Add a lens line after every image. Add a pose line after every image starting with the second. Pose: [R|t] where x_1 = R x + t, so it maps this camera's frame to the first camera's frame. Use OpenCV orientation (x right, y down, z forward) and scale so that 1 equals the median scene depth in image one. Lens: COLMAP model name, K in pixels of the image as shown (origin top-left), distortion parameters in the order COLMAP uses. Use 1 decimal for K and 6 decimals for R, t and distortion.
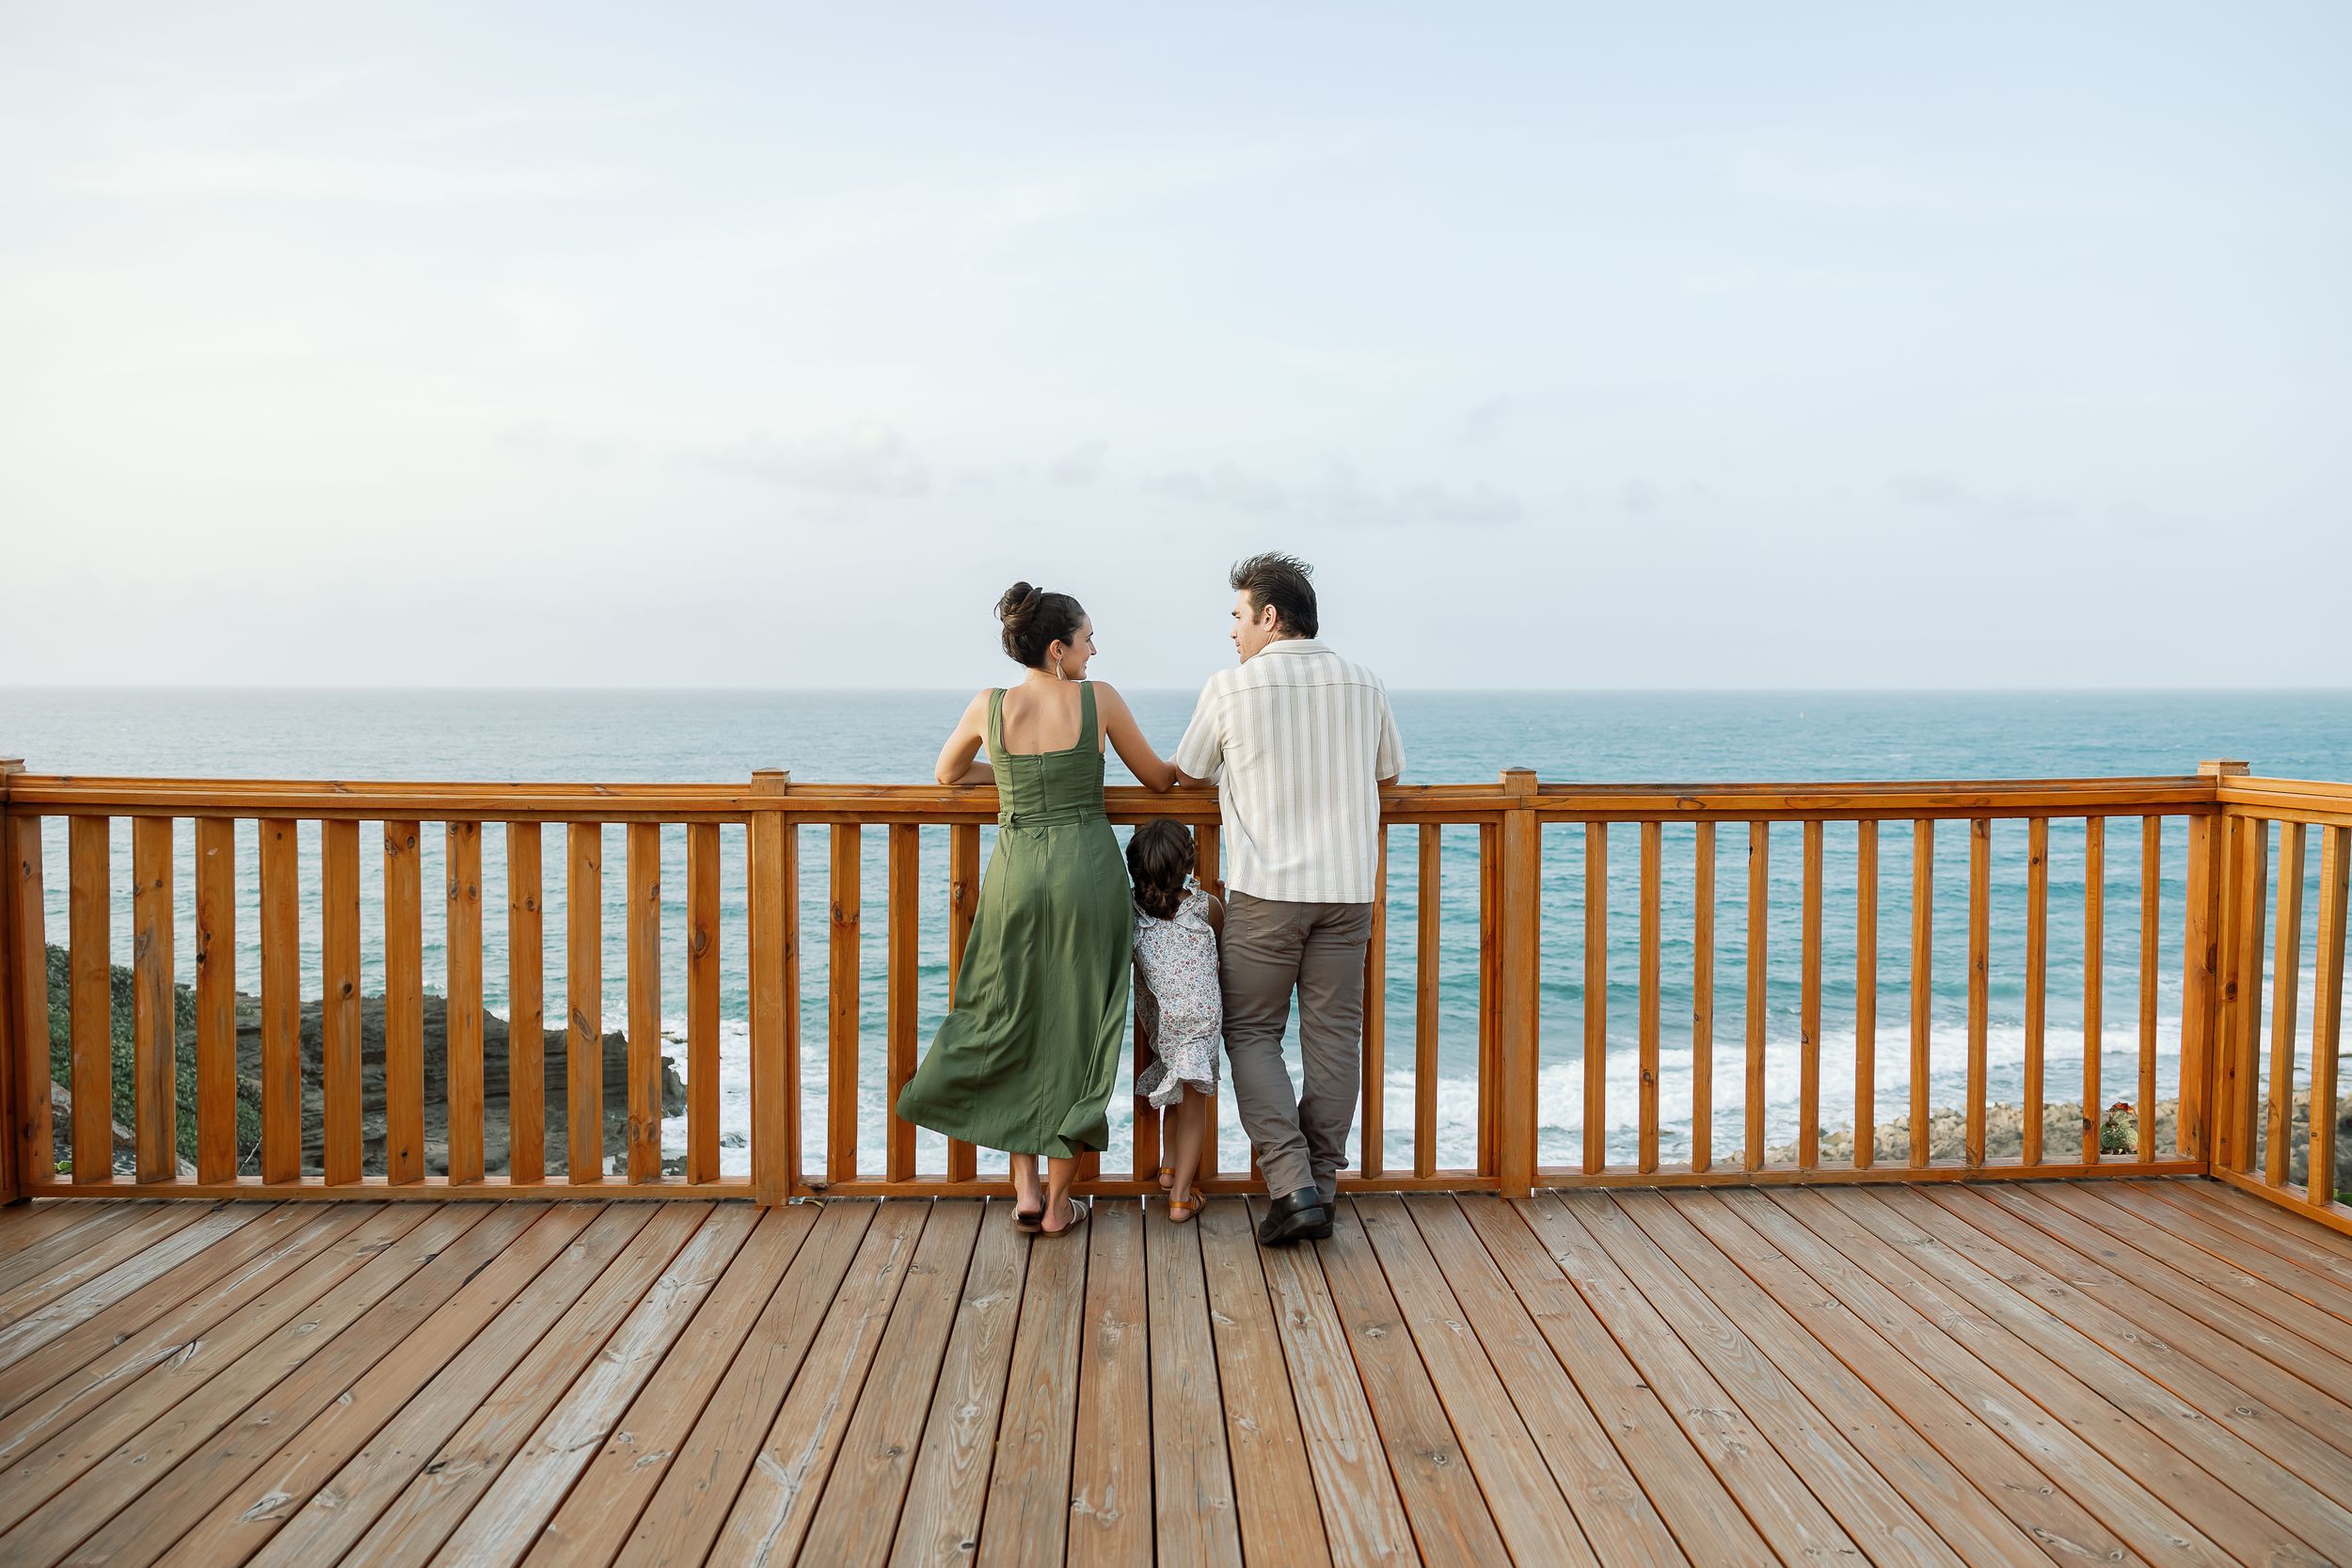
lens RADIAL K [[1550.4, 0, 1180.4], [0, 1550.4, 748.1], [0, 0, 1]] dist [-0.002847, -0.049132]
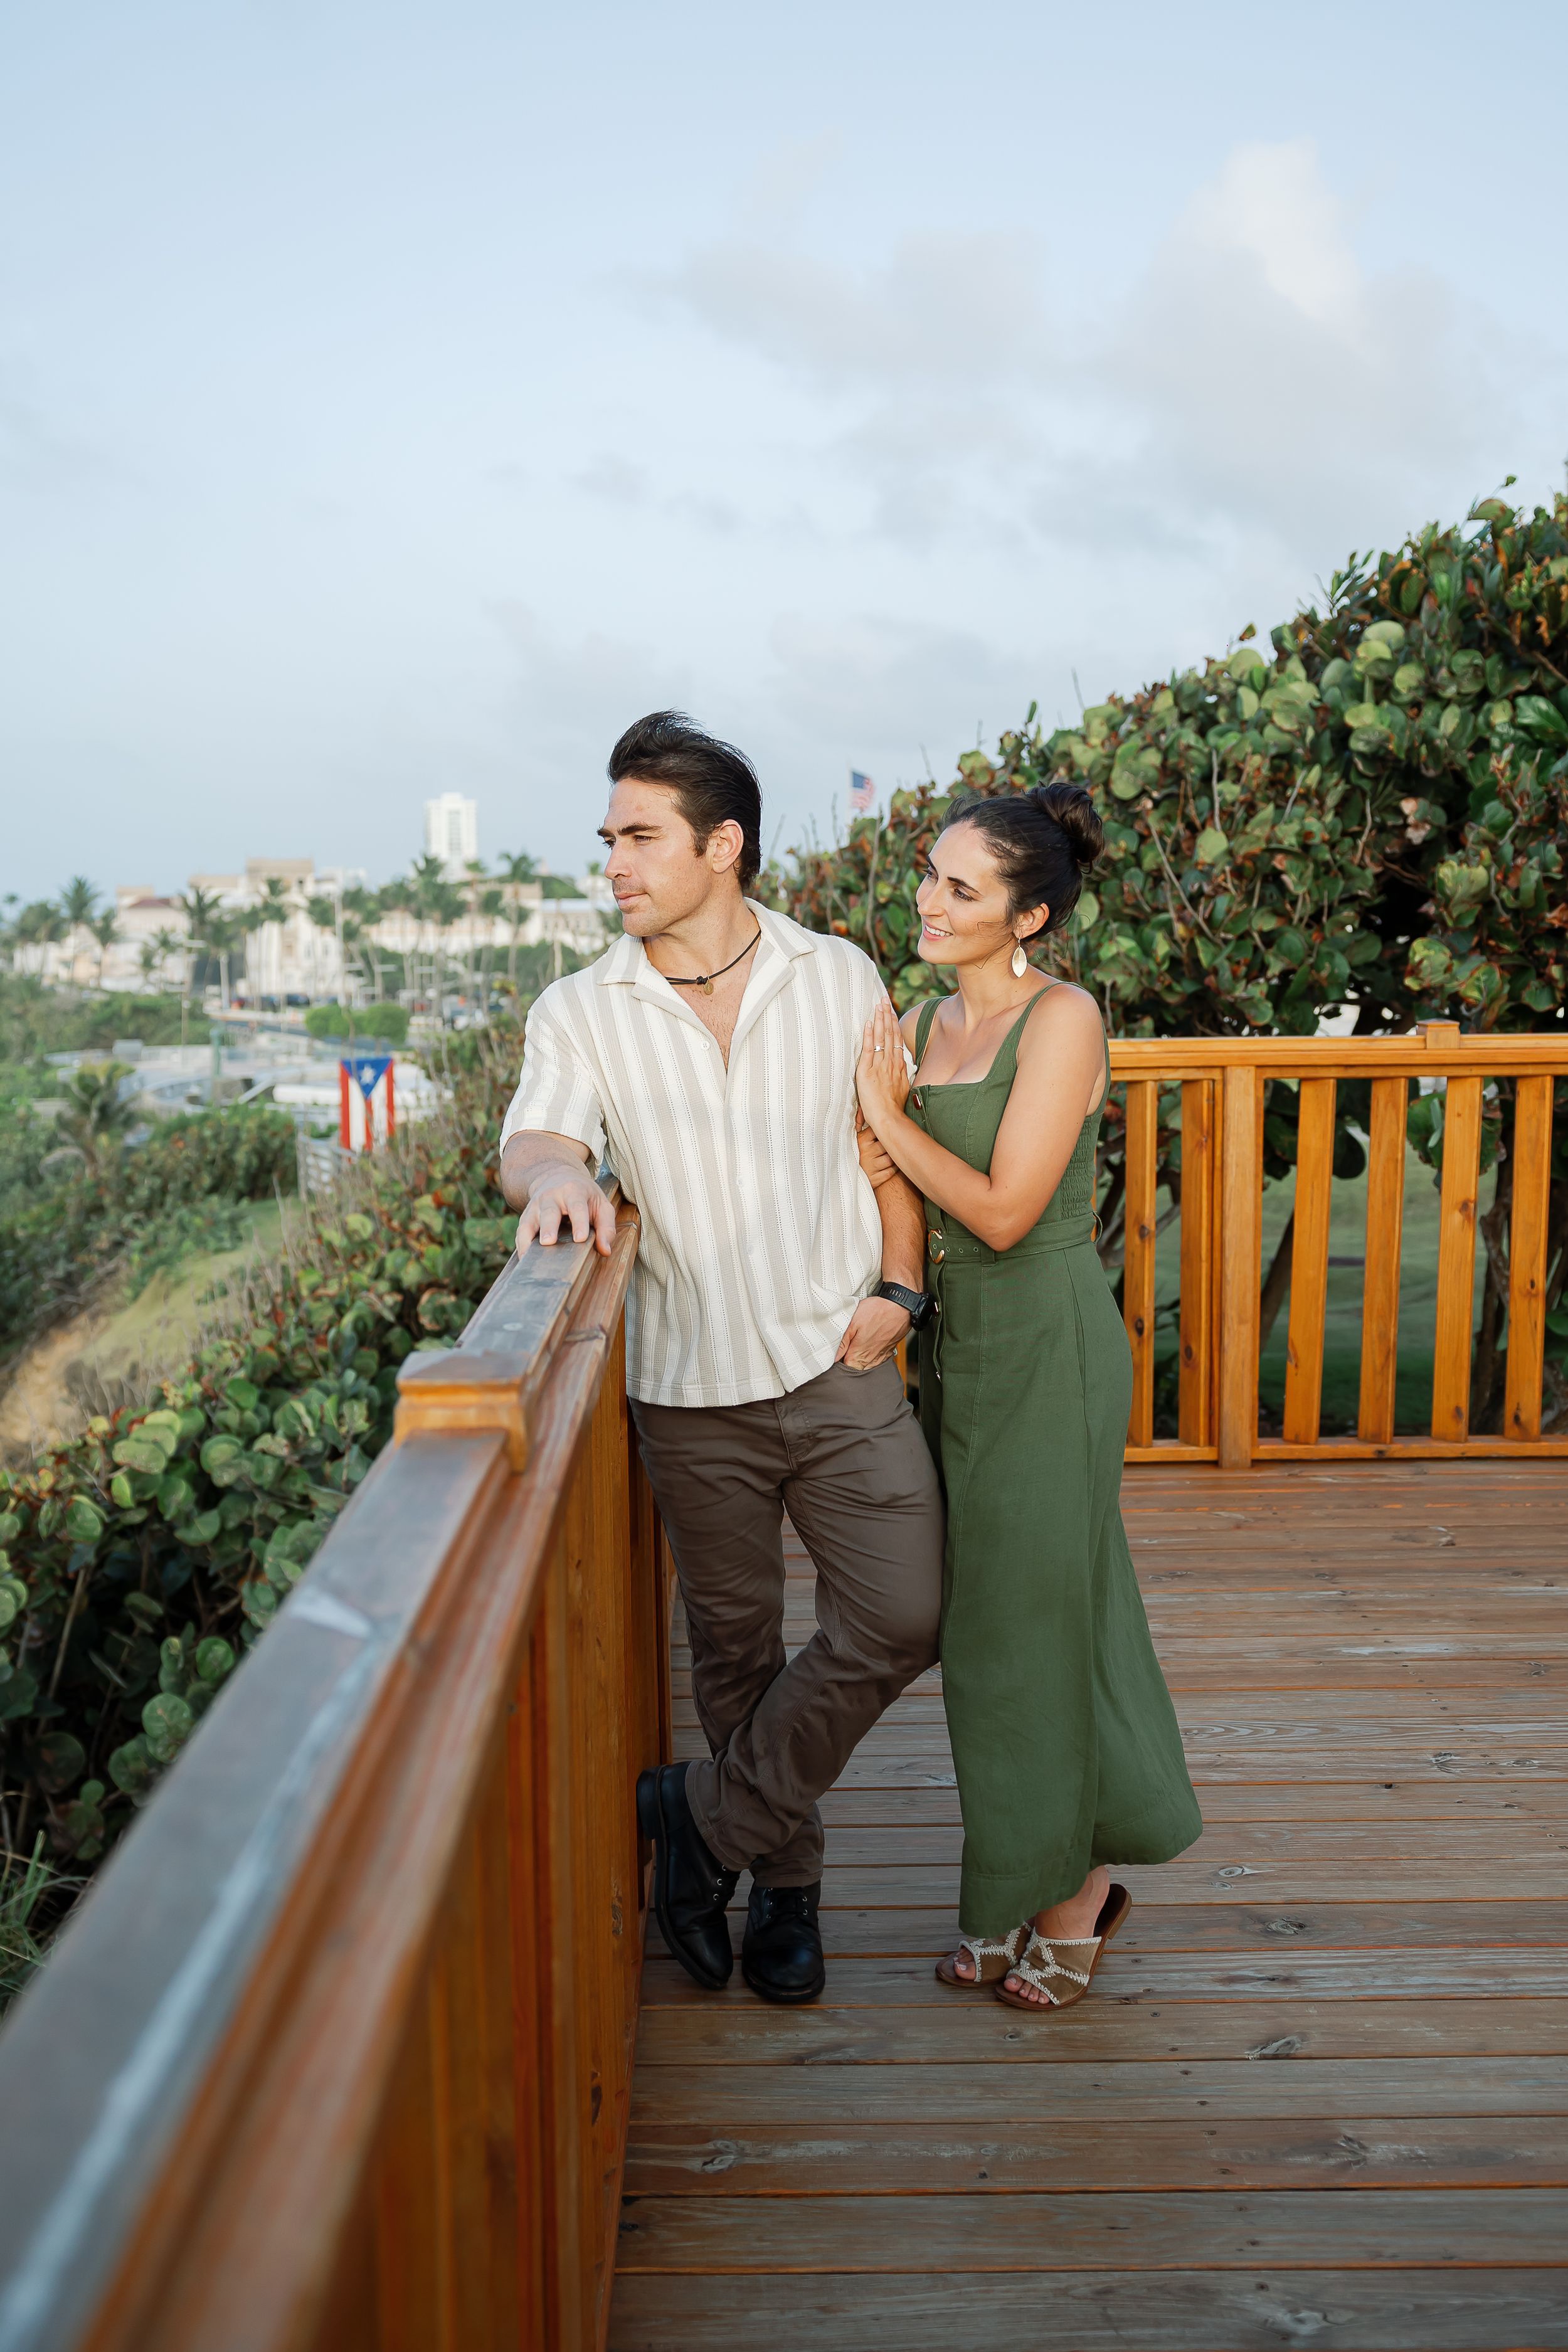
lens RADIAL K [[2001.0, 0, 784.0], [0, 2001.0, 1176.0], [0, 0, 1]] dist [-0.012307, -0.004688]
pose [[0.036387, -0.122651, 0.991783, -0.738919], [0.034147, 0.992013, 0.121427, -0.070944], [-0.998754, 0.029448, 0.040285, 1.202158]]
